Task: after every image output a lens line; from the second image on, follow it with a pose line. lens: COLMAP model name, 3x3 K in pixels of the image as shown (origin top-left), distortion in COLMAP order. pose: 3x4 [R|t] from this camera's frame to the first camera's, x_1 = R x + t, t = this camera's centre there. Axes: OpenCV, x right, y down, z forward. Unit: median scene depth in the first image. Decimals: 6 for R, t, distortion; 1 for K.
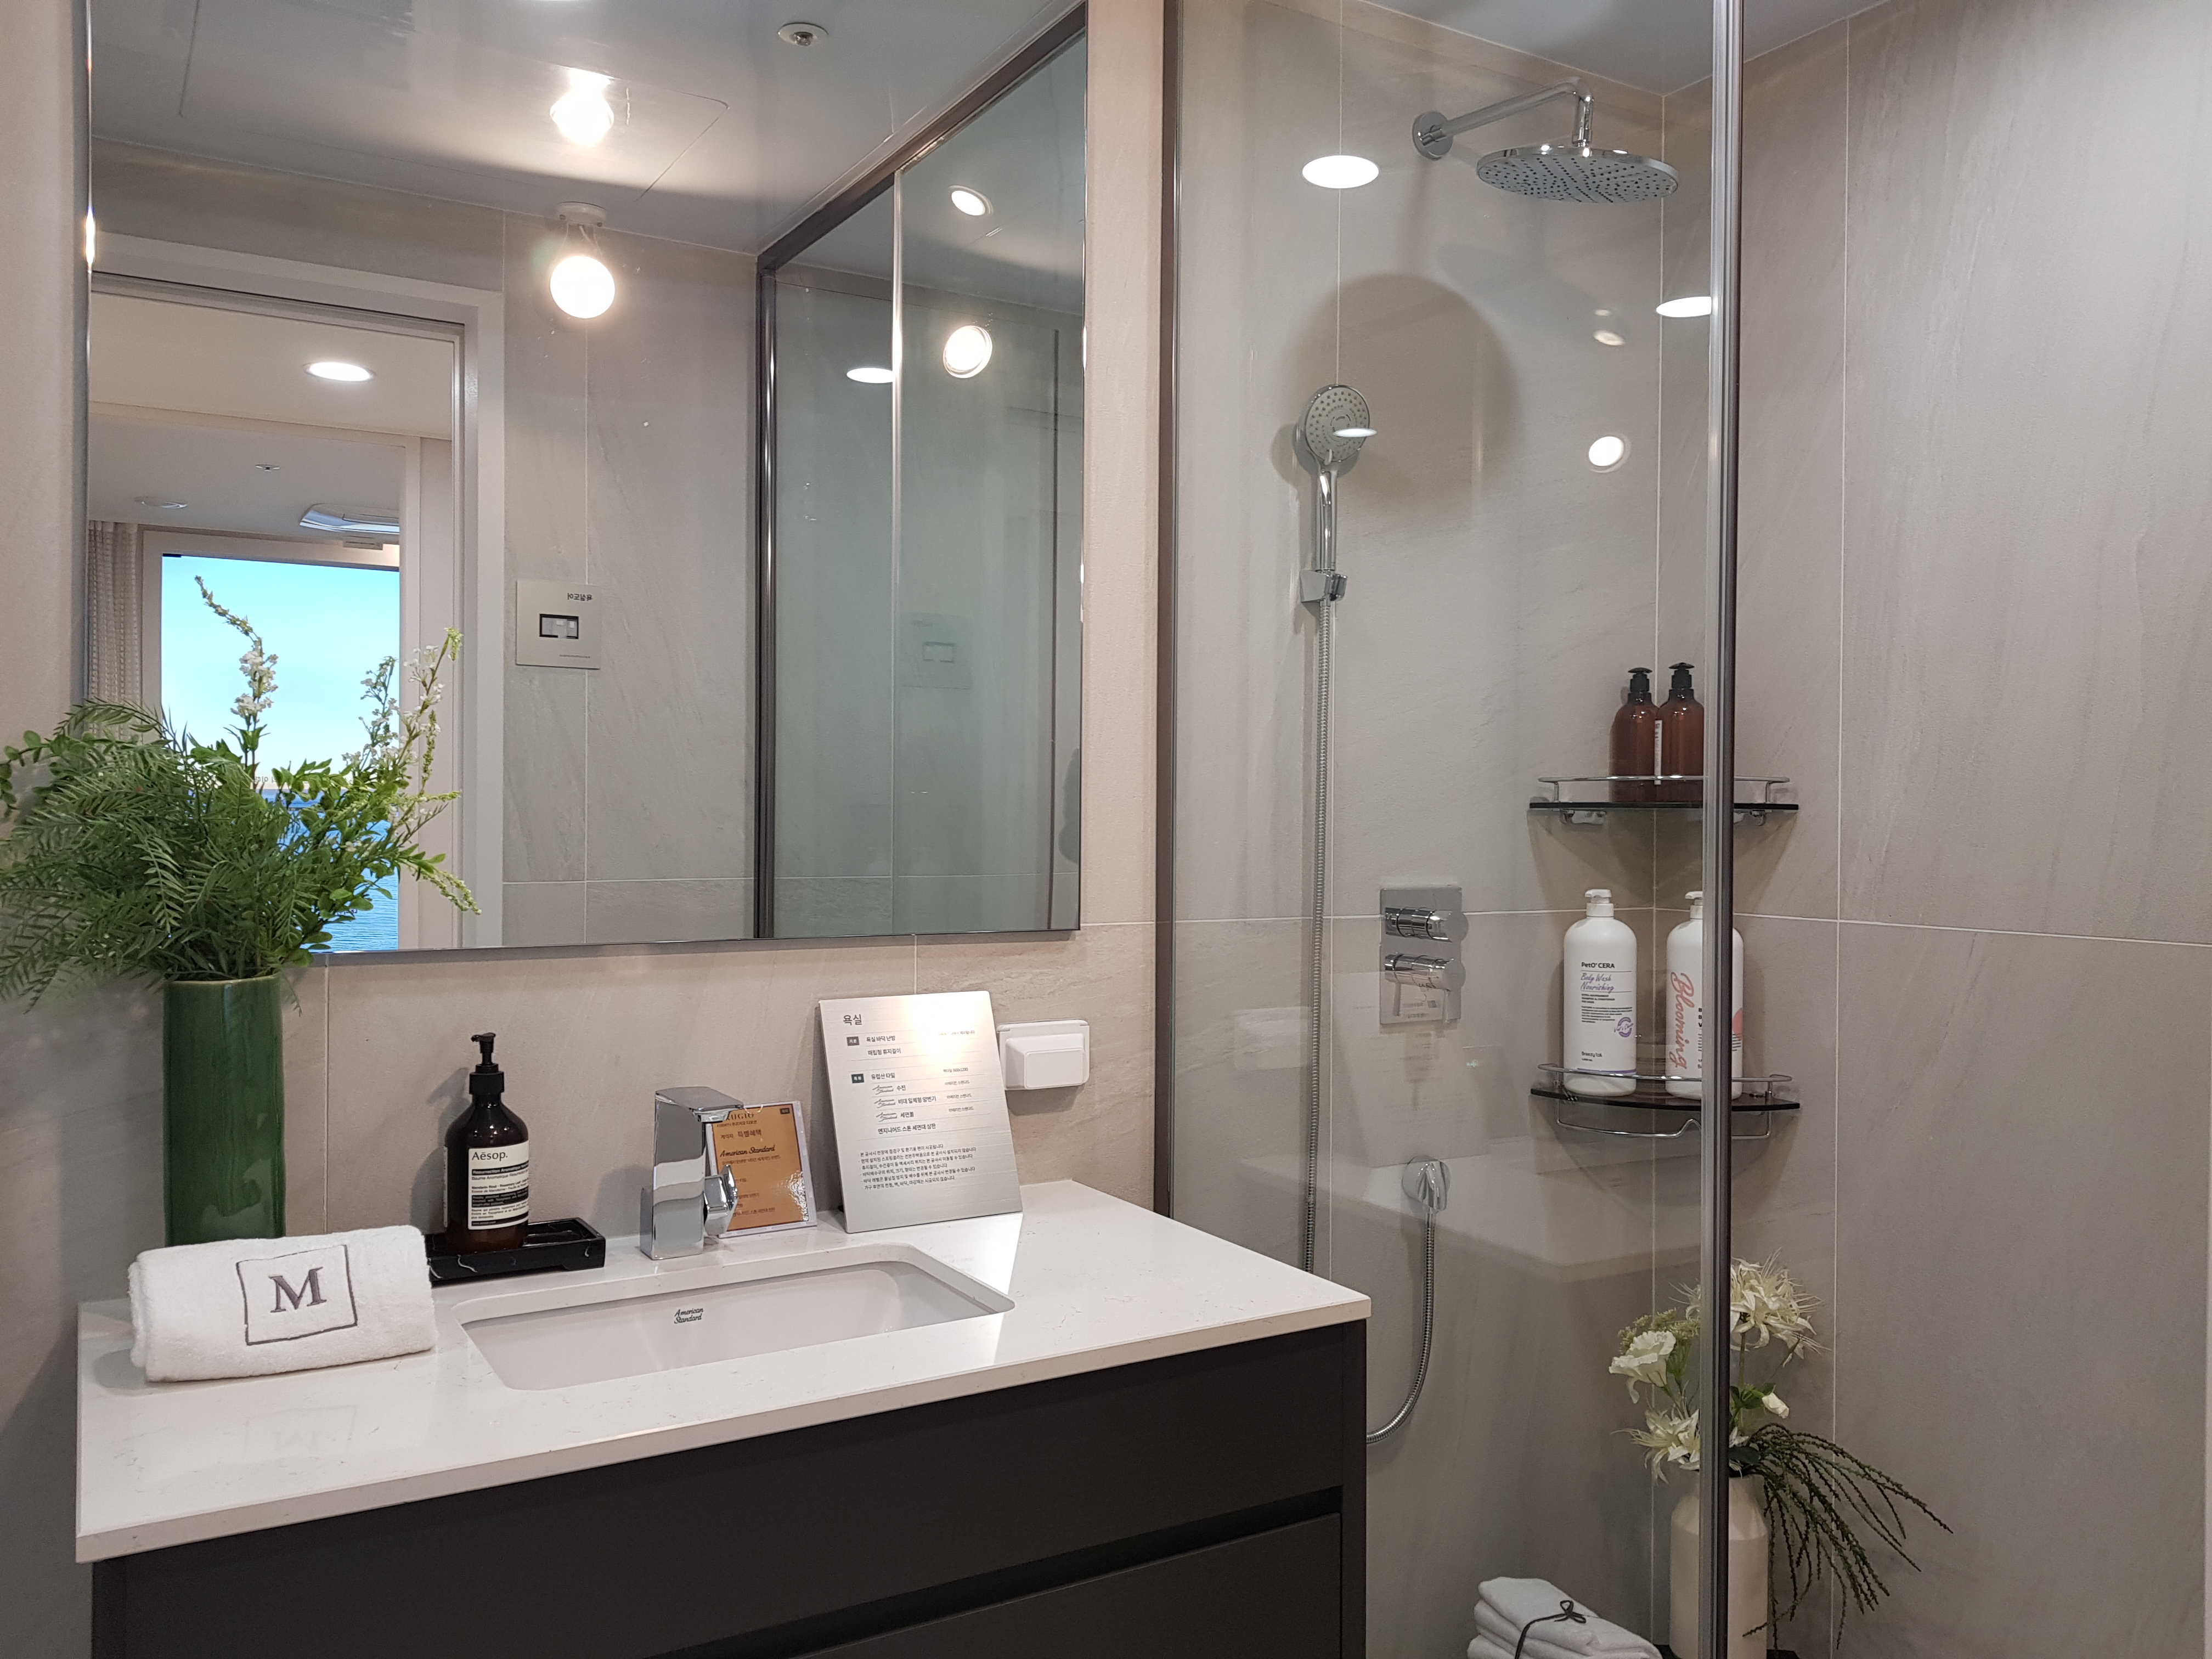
lens RADIAL K [[1689.9, 0, 1066.2], [0, 1689.9, 860.6], [0, 0, 1]] dist [0.065710, -0.104167]
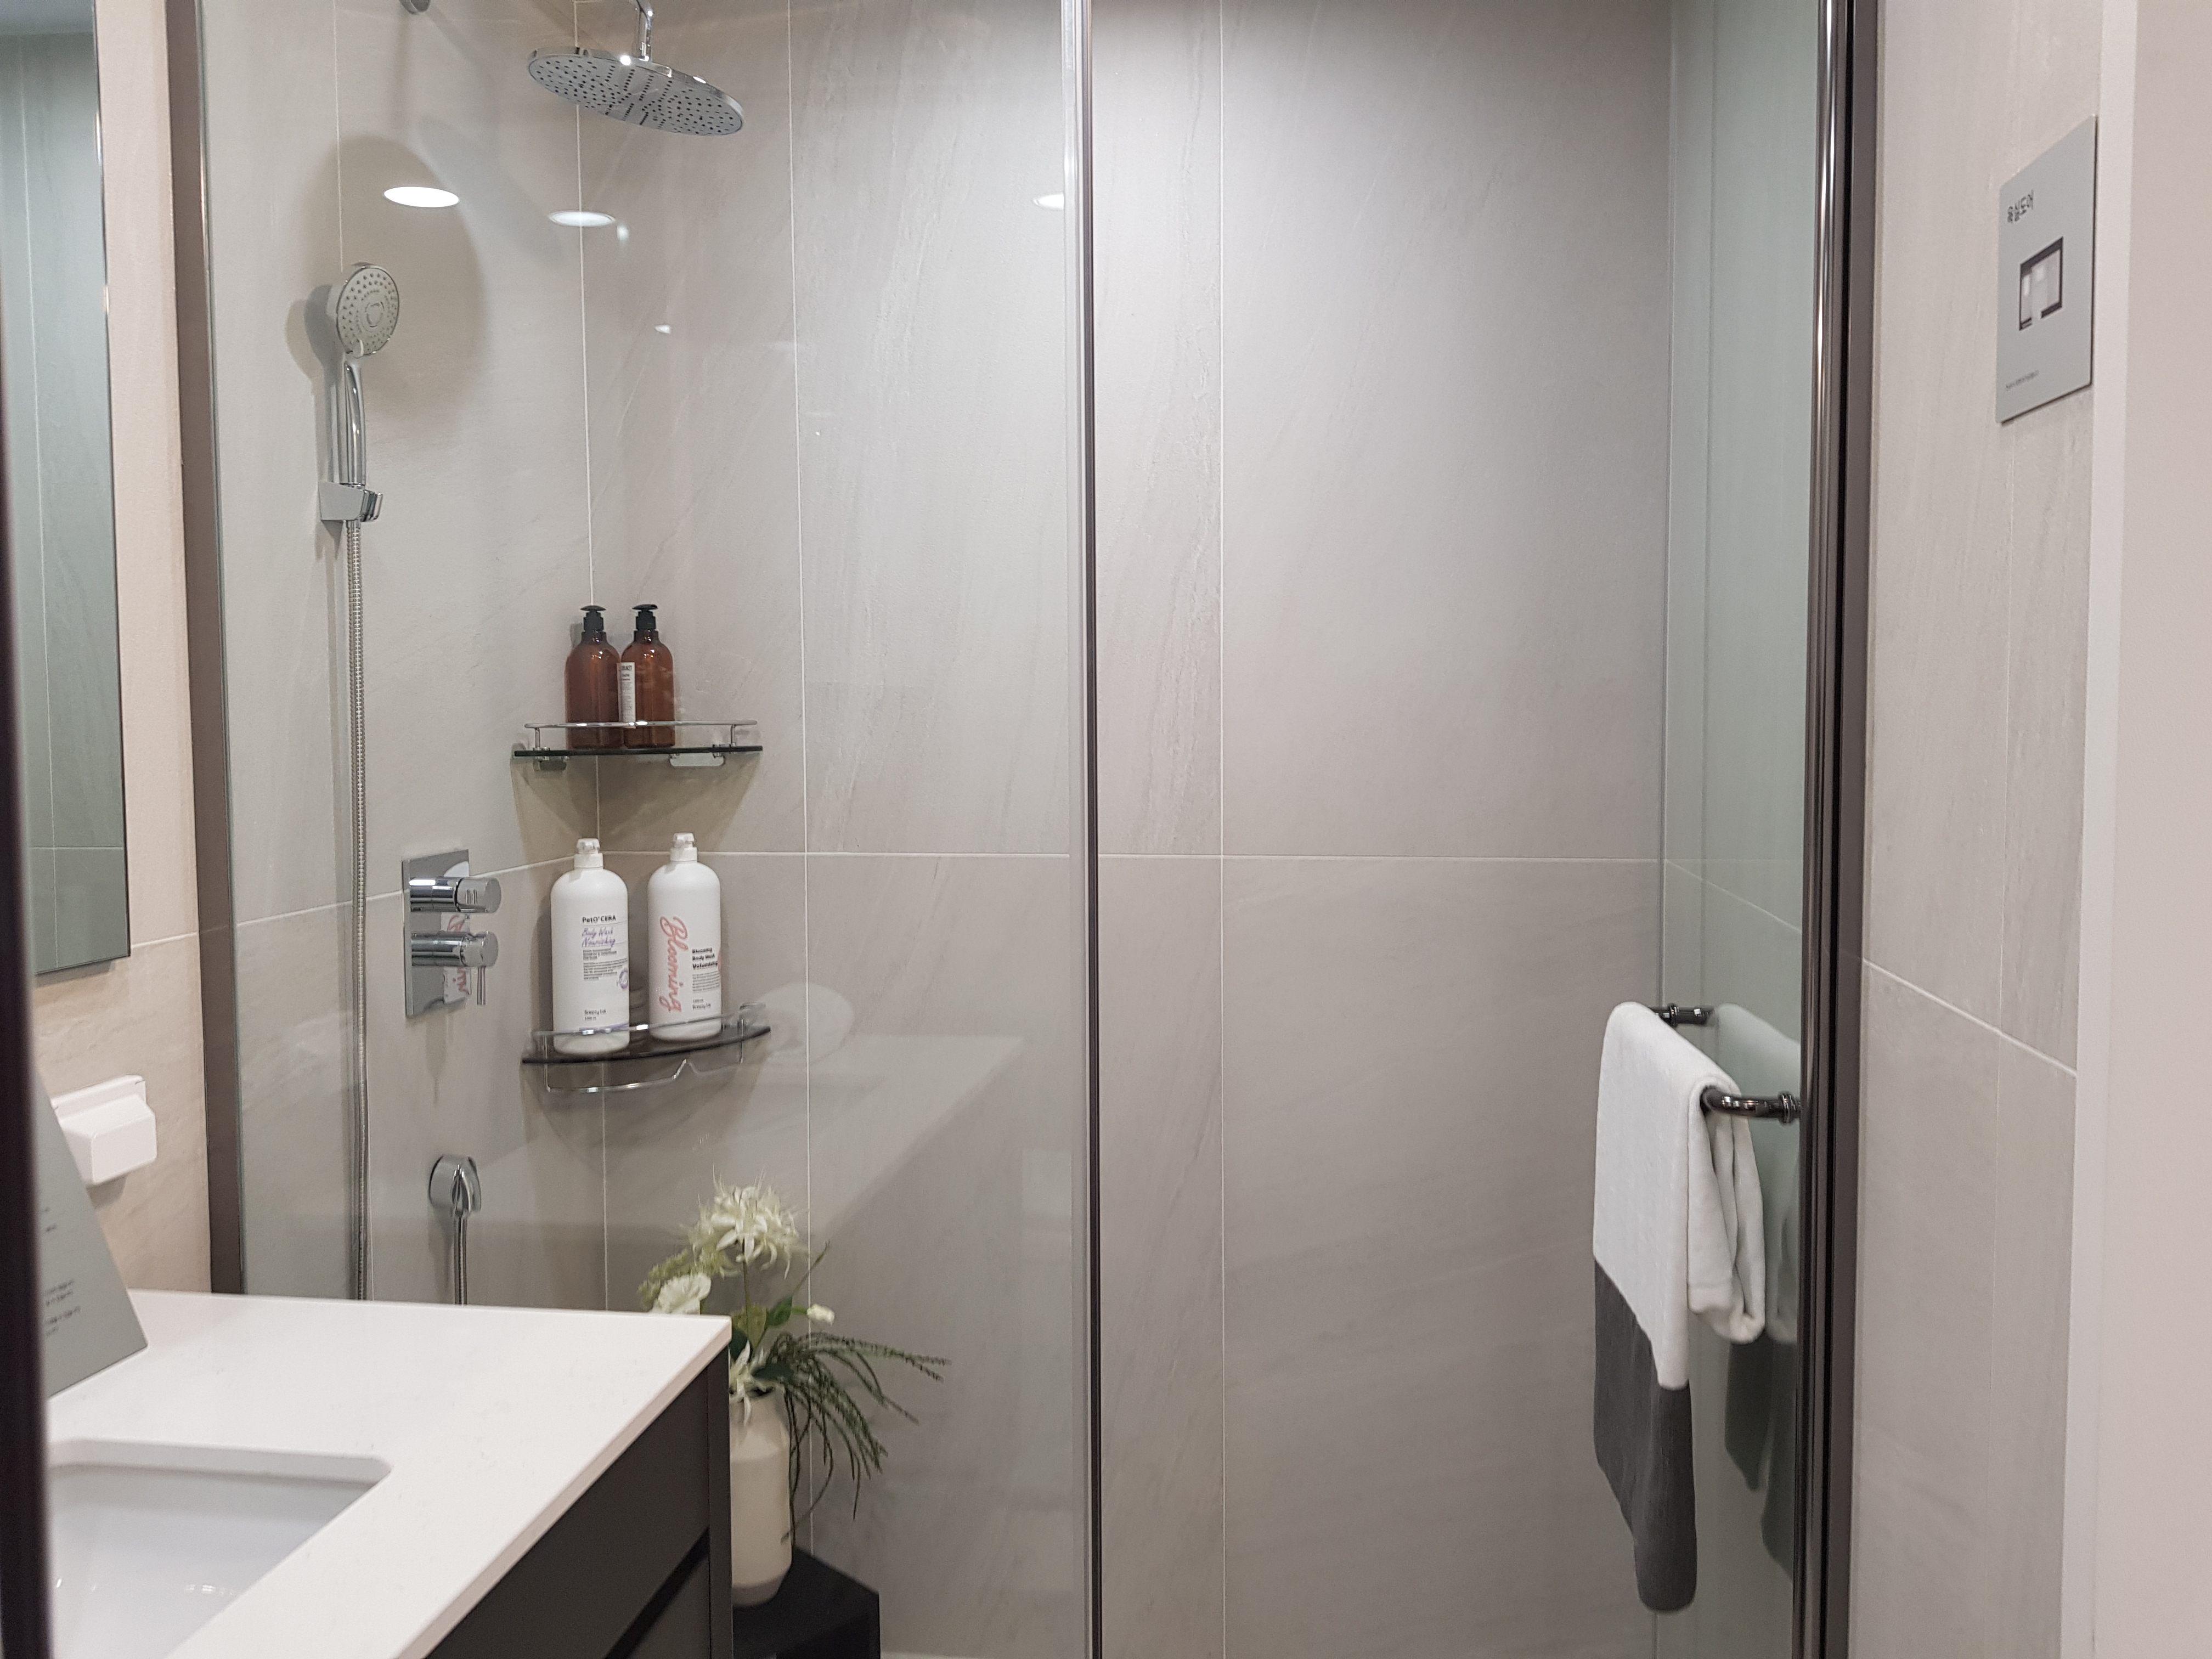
lens RADIAL K [[1719.2, 0, 1128.0], [0, 1719.2, 827.3], [0, 0, 1]] dist [0.081948, -0.152551]
pose [[0.629039, -0.068406, 0.774358, -0.257760], [0.035602, 0.997611, 0.059208, -0.038213], [-0.776558, -0.009676, 0.629971, 0.157803]]
